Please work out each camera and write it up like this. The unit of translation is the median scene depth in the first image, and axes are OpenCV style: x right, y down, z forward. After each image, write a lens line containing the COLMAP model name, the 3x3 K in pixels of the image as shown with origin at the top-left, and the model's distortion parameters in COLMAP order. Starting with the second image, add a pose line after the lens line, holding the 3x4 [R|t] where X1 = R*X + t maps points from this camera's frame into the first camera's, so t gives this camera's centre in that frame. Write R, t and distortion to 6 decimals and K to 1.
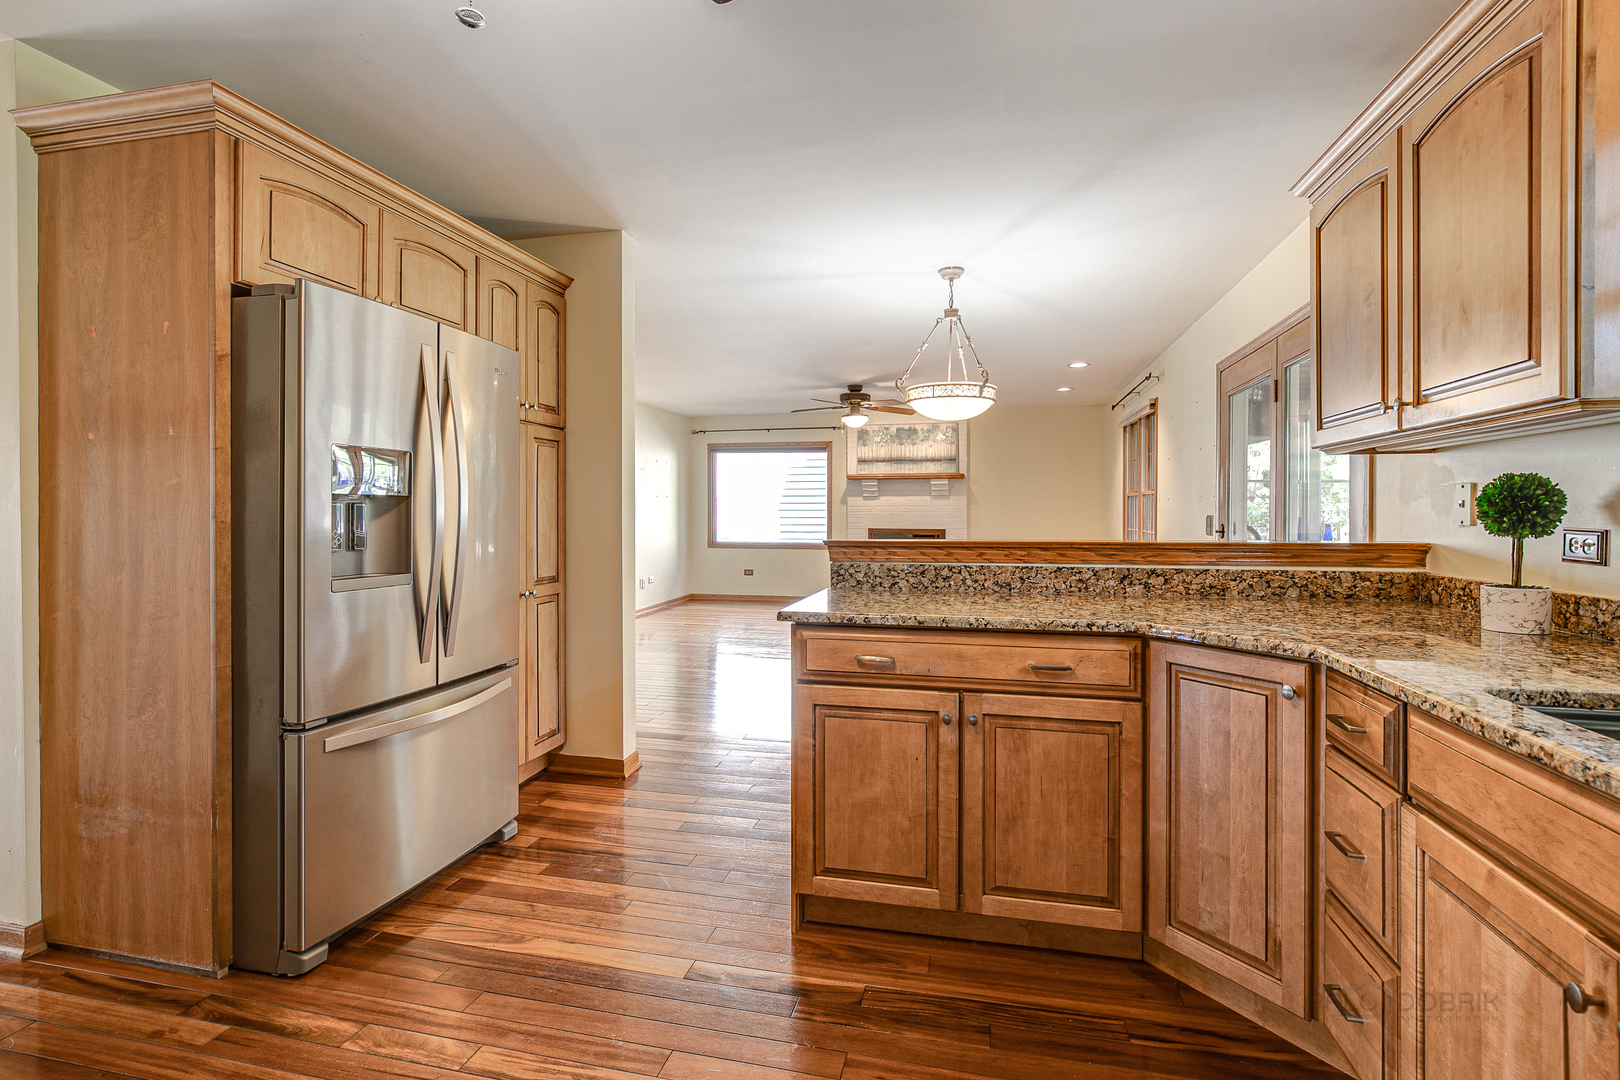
lens RADIAL K [[746.7, 0, 815.0], [0, 746.7, 519.7], [0, 0, 1]] dist [-0.003320, -0.000172]
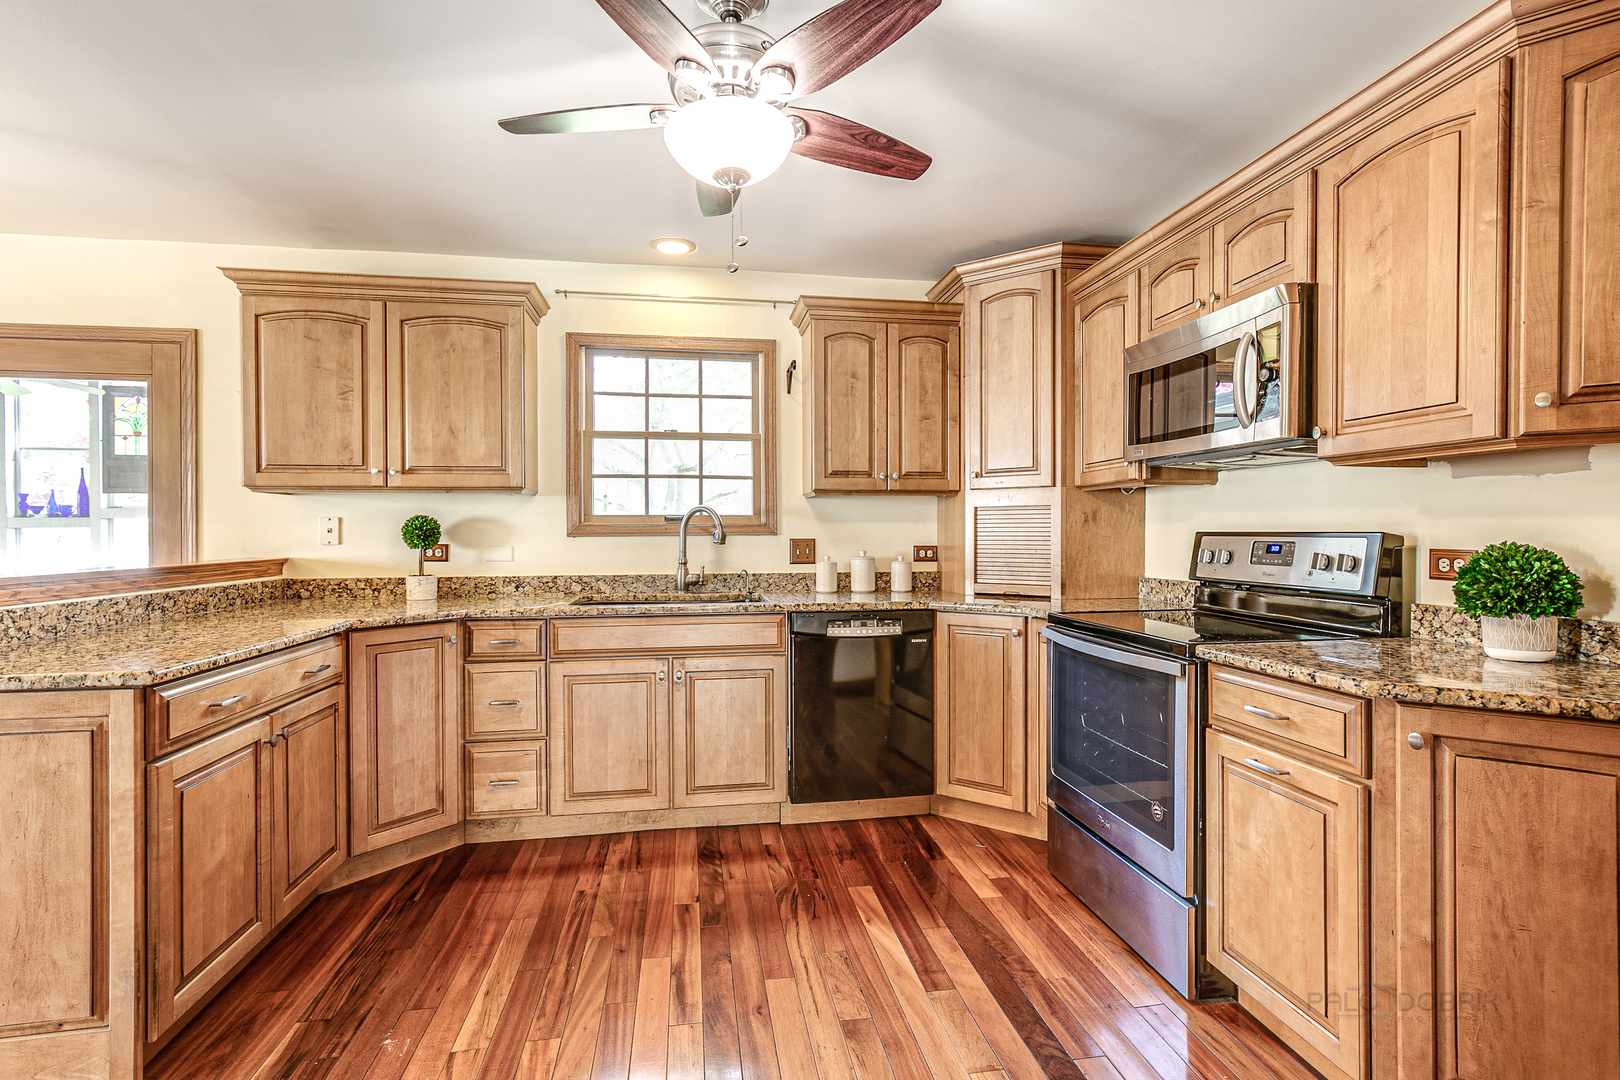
lens RADIAL K [[768.4, 0, 811.7], [0, 768.4, 543.2], [0, 0, 1]] dist [-0.004405, 0.000515]
pose [[-0.378120, -0.012951, 0.925666, -0.800364], [0.010645, 0.999775, 0.018336, -0.010999], [-0.925695, 0.016787, -0.377898, 0.536762]]
